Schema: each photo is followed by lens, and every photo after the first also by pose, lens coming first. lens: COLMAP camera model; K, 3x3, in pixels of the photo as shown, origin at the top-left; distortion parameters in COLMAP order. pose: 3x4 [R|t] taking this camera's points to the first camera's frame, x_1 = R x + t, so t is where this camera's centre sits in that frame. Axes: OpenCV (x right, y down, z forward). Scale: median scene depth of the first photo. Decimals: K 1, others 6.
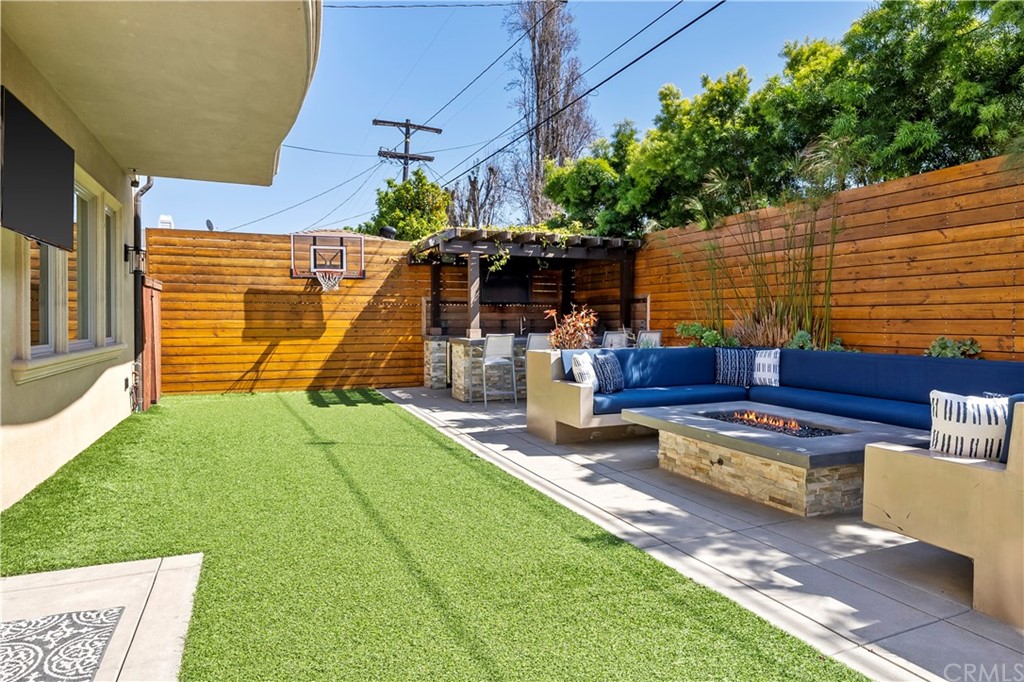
lens RADIAL K [[604.0, 0, 511.9], [0, 604.0, 325.2], [0, 0, 1]] dist [0.002097, 0.000345]
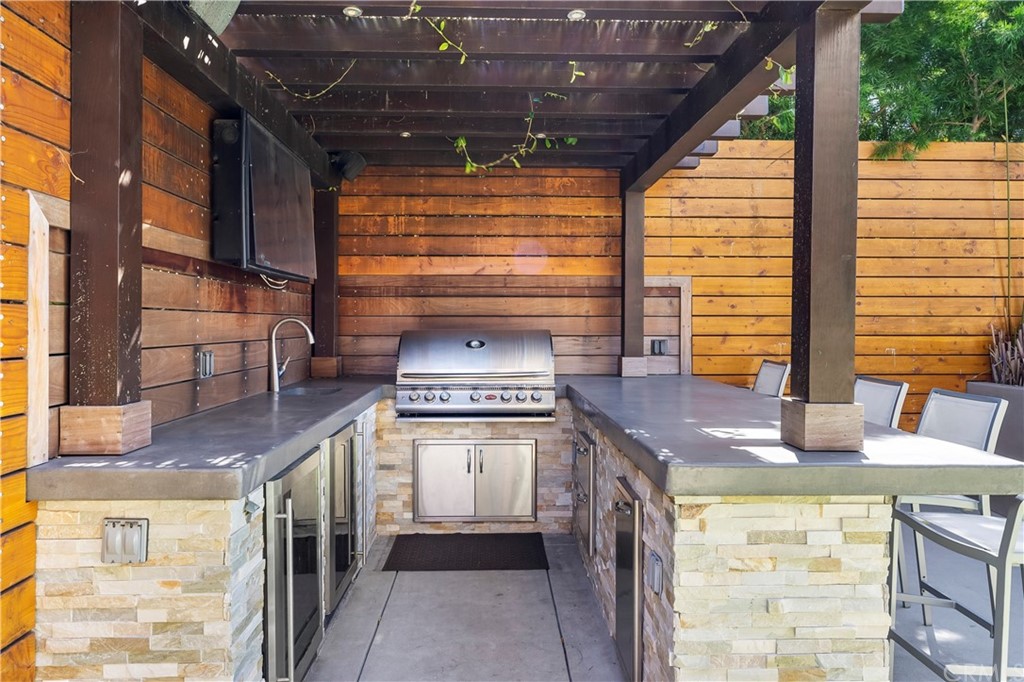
lens RADIAL K [[684.6, 0, 513.5], [0, 684.6, 337.3], [0, 0, 1]] dist [-0.003452, -0.001260]
pose [[0.366204, -0.020036, 0.930319, -0.287035], [0.006463, 0.999799, 0.018988, -0.018438], [-0.930512, -0.000941, 0.366260, 0.947772]]
